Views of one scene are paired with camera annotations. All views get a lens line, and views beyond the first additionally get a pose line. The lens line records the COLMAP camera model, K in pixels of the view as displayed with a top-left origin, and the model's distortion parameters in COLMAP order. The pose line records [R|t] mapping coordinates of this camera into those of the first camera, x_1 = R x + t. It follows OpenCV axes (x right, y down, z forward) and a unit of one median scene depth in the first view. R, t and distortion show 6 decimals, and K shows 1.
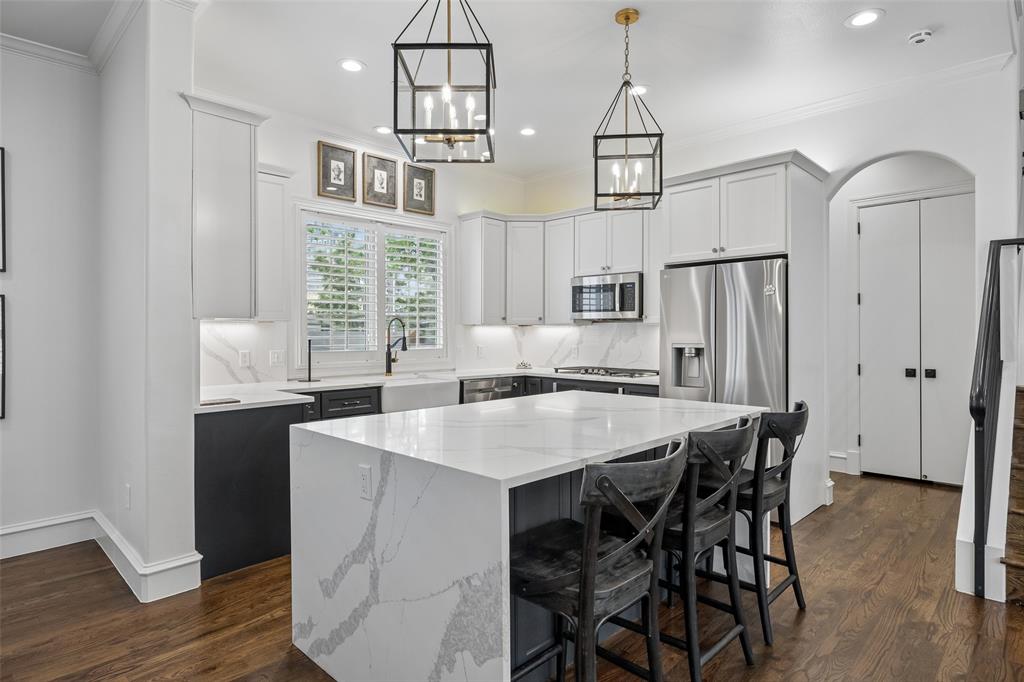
lens RADIAL K [[572.5, 0, 518.1], [0, 572.5, 334.1], [0, 0, 1]] dist [0.001202, -0.000081]
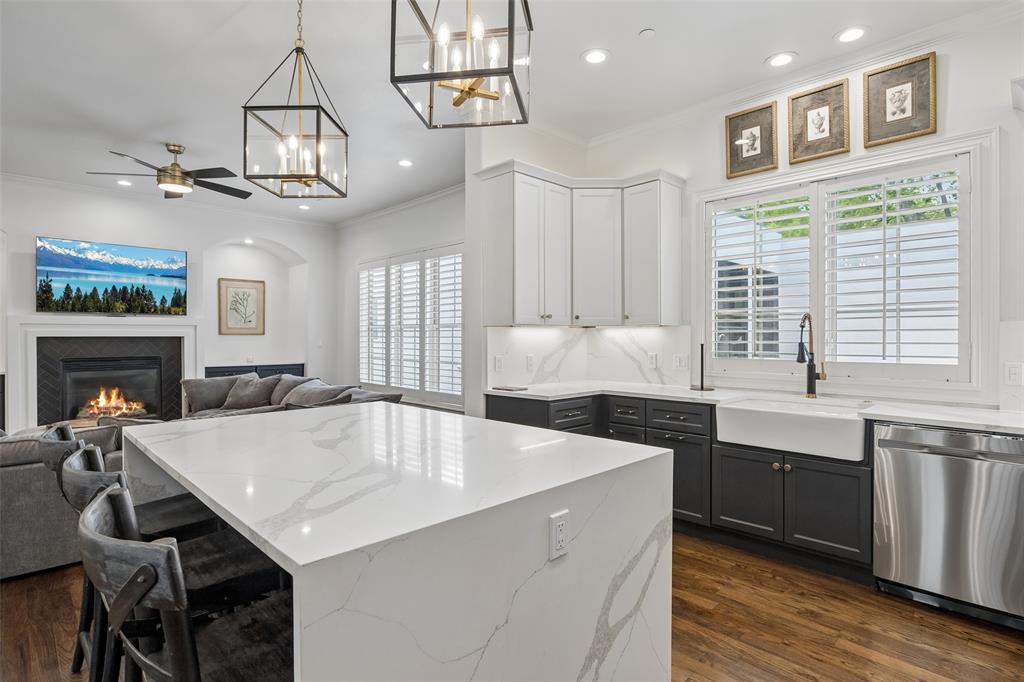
lens RADIAL K [[521.8, 0, 517.4], [0, 521.8, 337.6], [0, 0, 1]] dist [-0.001798, -0.000797]
pose [[-0.027825, 0.004290, -0.999604, 0.425055], [-0.001762, 0.999989, 0.004341, -0.003176], [0.999611, 0.001882, -0.027817, 0.654999]]
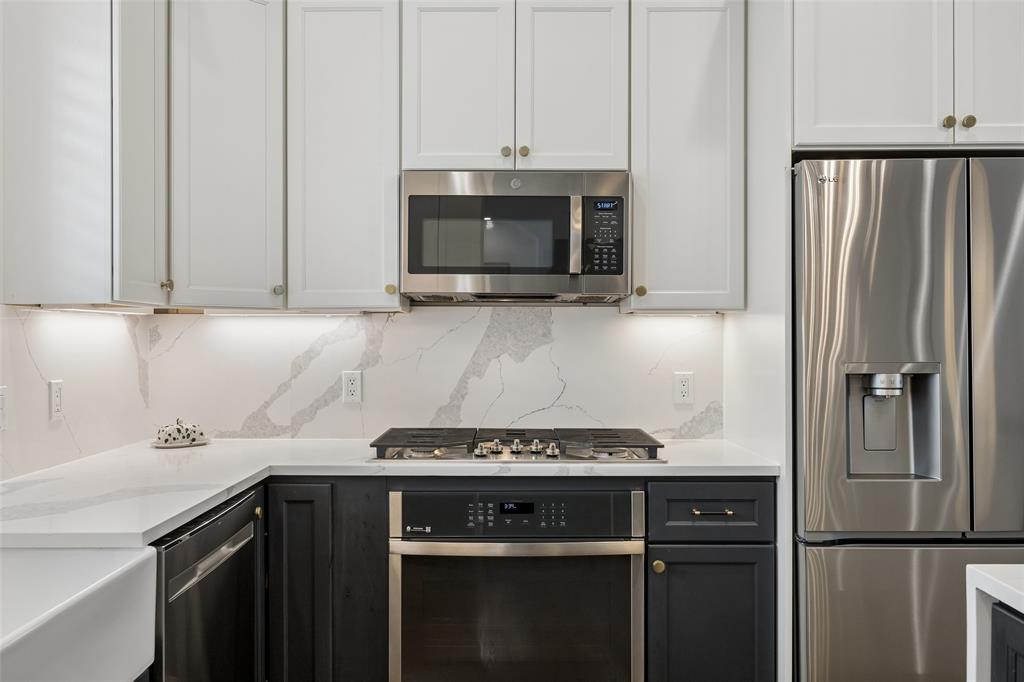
lens RADIAL K [[845.7, 0, 512.6], [0, 845.7, 323.6], [0, 0, 1]] dist [0.001465, -0.005564]
pose [[0.728081, 0.006362, 0.685461, -0.219193], [0.003023, 0.999917, -0.012492, -0.002446], [-0.685484, 0.011167, 0.728002, 0.647728]]
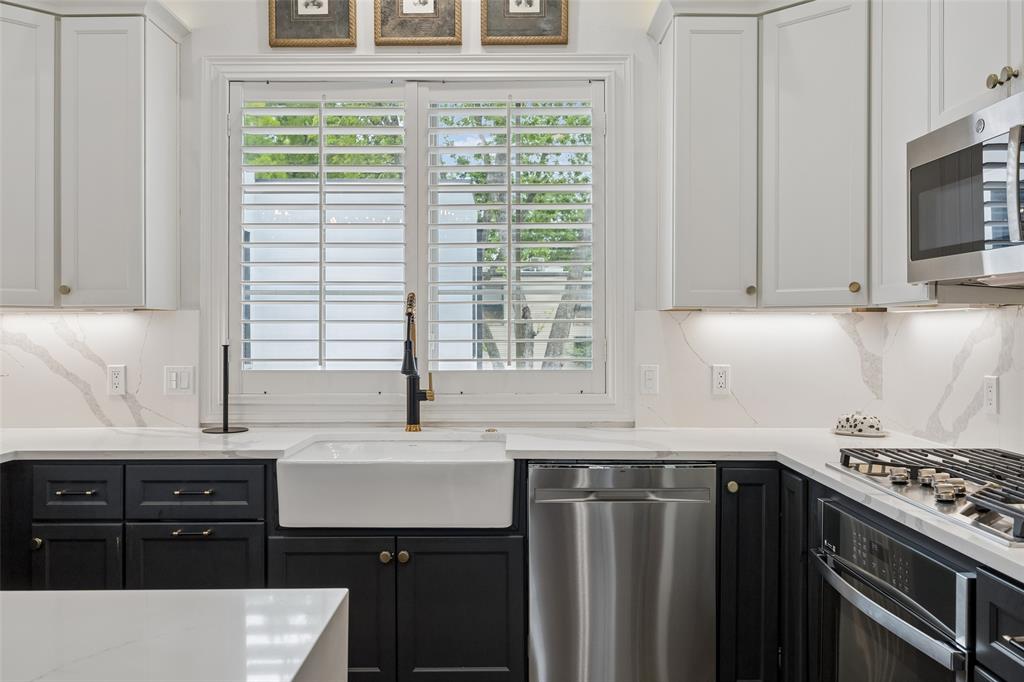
lens RADIAL K [[845.7, 0, 512.6], [0, 845.7, 323.6], [0, 0, 1]] dist [0.001465, -0.005564]
pose [[0.689580, -0.004850, -0.724193, 0.286949], [-0.002149, 0.999959, -0.008743, -0.002467], [0.724206, 0.007585, 0.689542, 0.613315]]
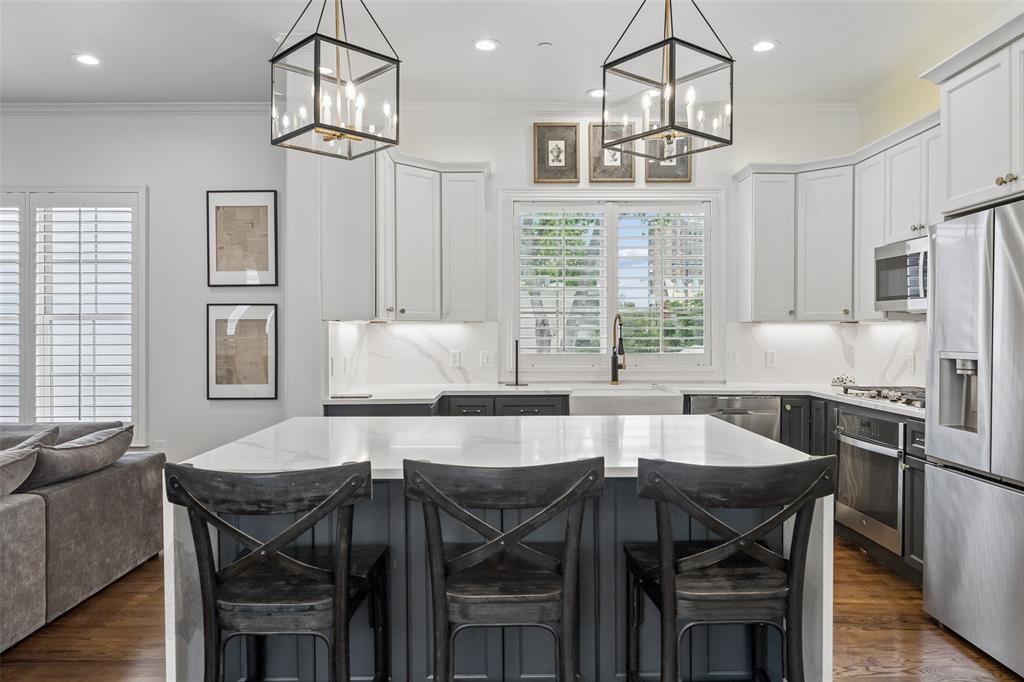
lens RADIAL K [[723.5, 0, 512.1], [0, 723.5, 336.7], [0, 0, 1]] dist [0.001241, -0.002222]
pose [[0.700801, 0.003721, -0.713347, 0.421216], [-0.001632, 0.999992, 0.003613, -0.000608], [0.713355, -0.001368, 0.700802, 0.153699]]
